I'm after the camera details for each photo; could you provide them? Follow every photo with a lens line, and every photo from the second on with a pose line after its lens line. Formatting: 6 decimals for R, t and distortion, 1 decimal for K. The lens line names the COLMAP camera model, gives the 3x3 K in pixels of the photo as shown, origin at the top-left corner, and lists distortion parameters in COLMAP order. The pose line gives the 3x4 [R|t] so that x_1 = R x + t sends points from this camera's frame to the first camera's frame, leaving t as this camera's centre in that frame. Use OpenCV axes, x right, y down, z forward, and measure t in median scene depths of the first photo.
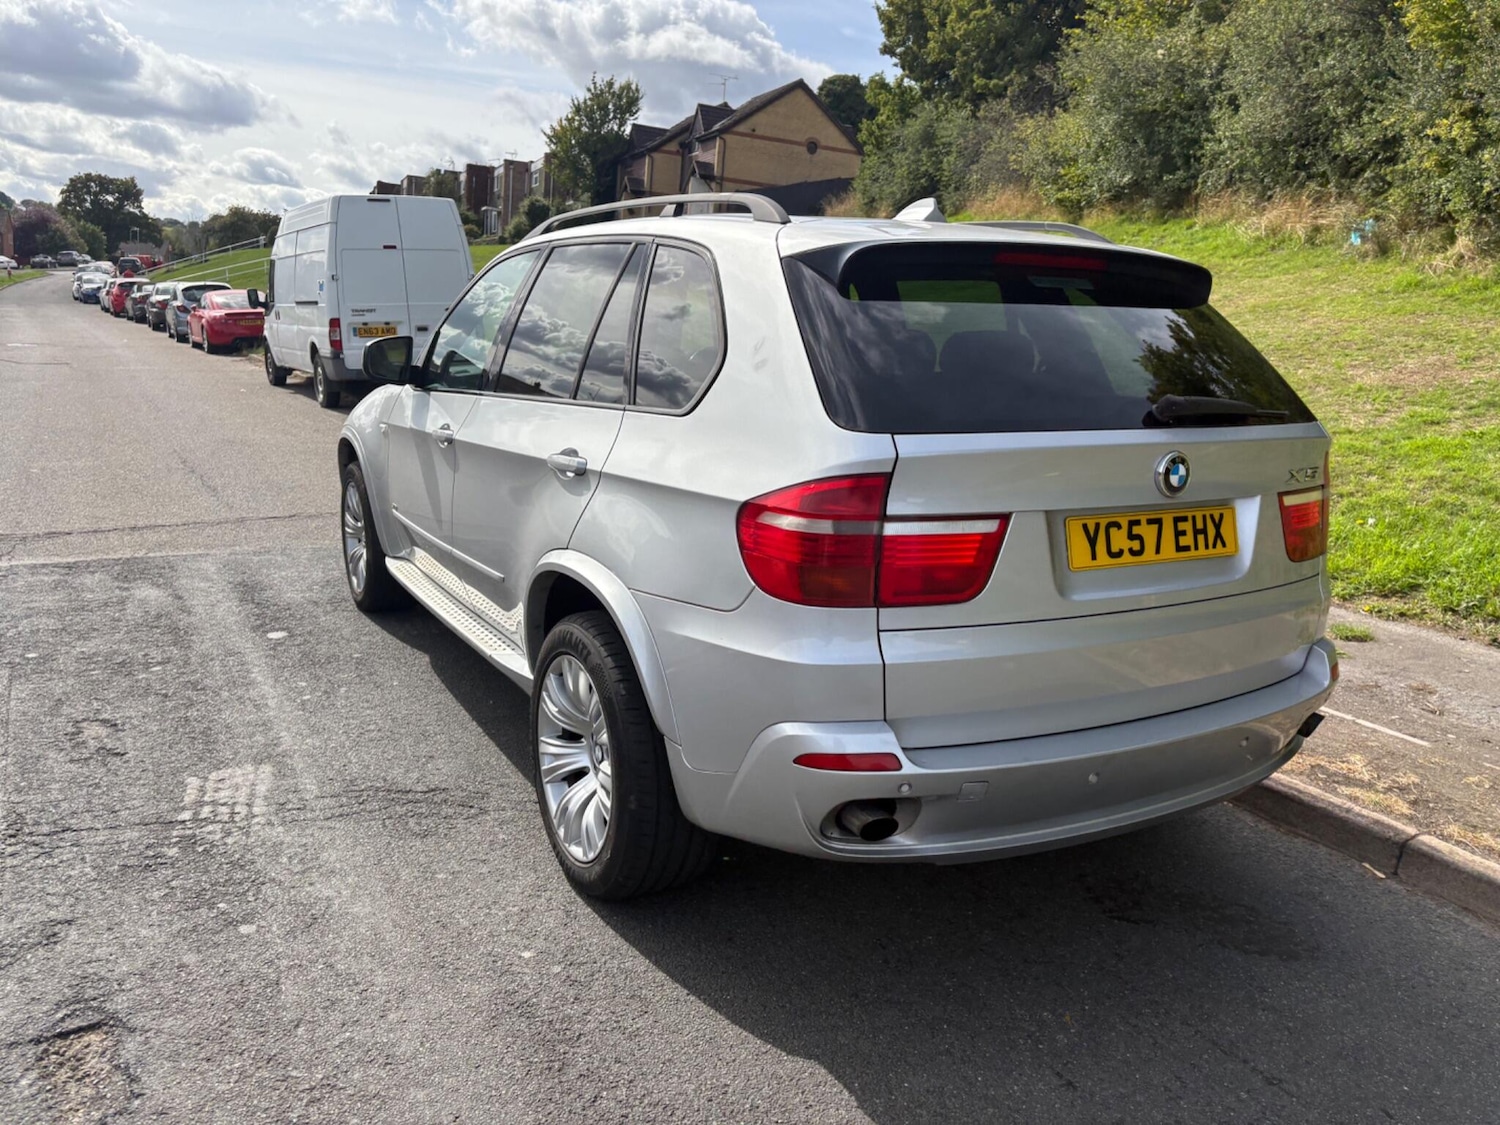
lens RADIAL K [[1133.8, 0, 770.0], [0, 1133.8, 560.5], [0, 0, 1]] dist [0.057115, -0.060219]
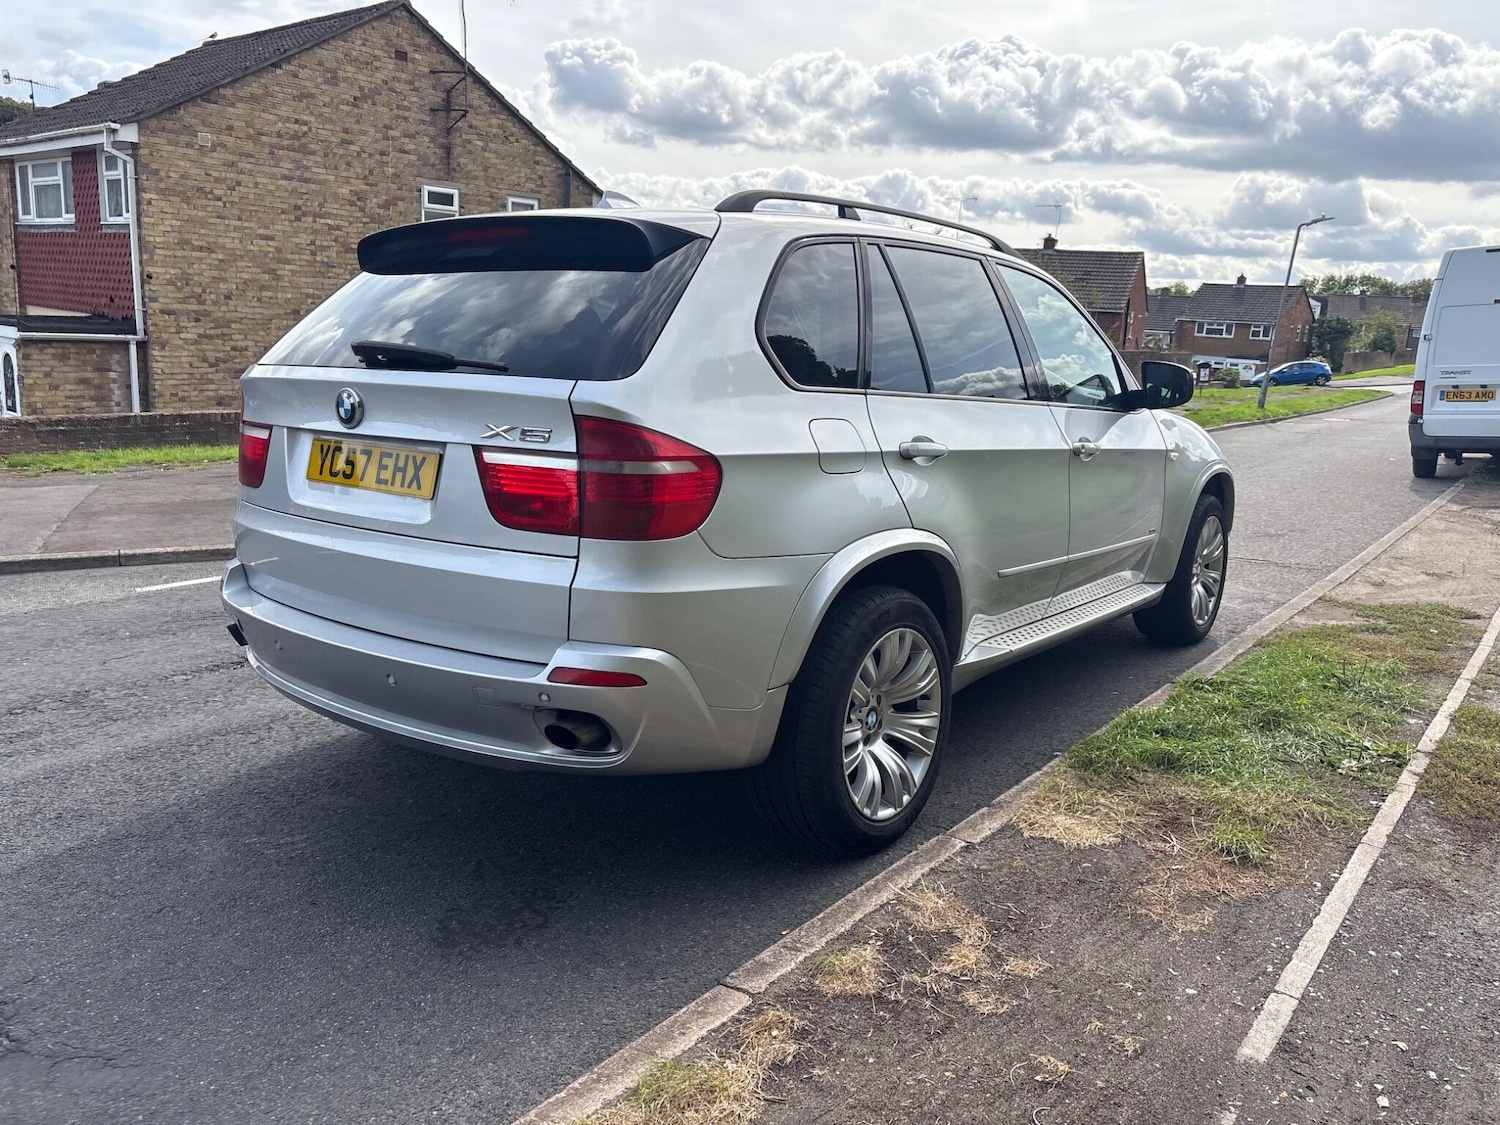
lens RADIAL K [[1133.8, 0, 767.0], [0, 1133.8, 546.5], [0, 0, 1]] dist [0.057115, -0.060219]
pose [[0.383051, 0.122184, -0.915611, 0.319115], [-0.204215, 0.977888, 0.045061, -0.015266], [0.900871, 0.169721, 0.399533, 0.191605]]
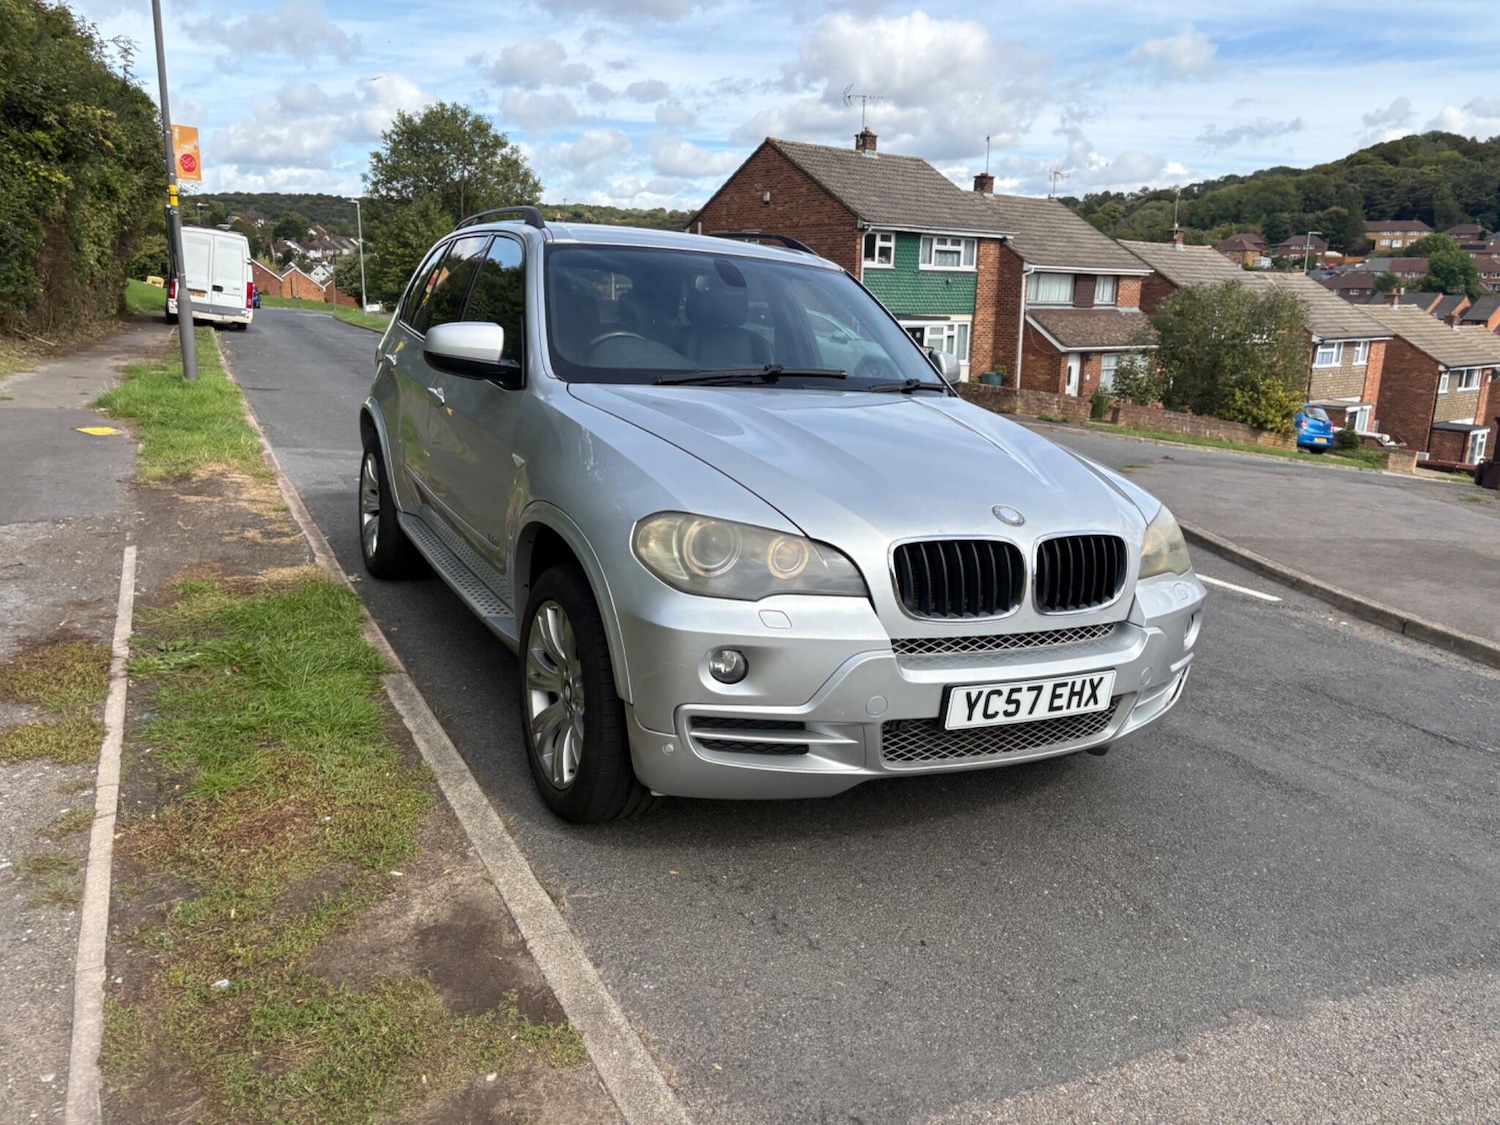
lens RADIAL K [[1133.8, 0, 762.0], [0, 1133.8, 557.9], [0, 0, 1]] dist [0.057115, -0.060219]
pose [[-0.992067, -0.120995, 0.034115, -0.079815], [-0.095848, 0.903599, 0.417519, -0.164739], [-0.081344, 0.410937, -0.908027, 0.753661]]
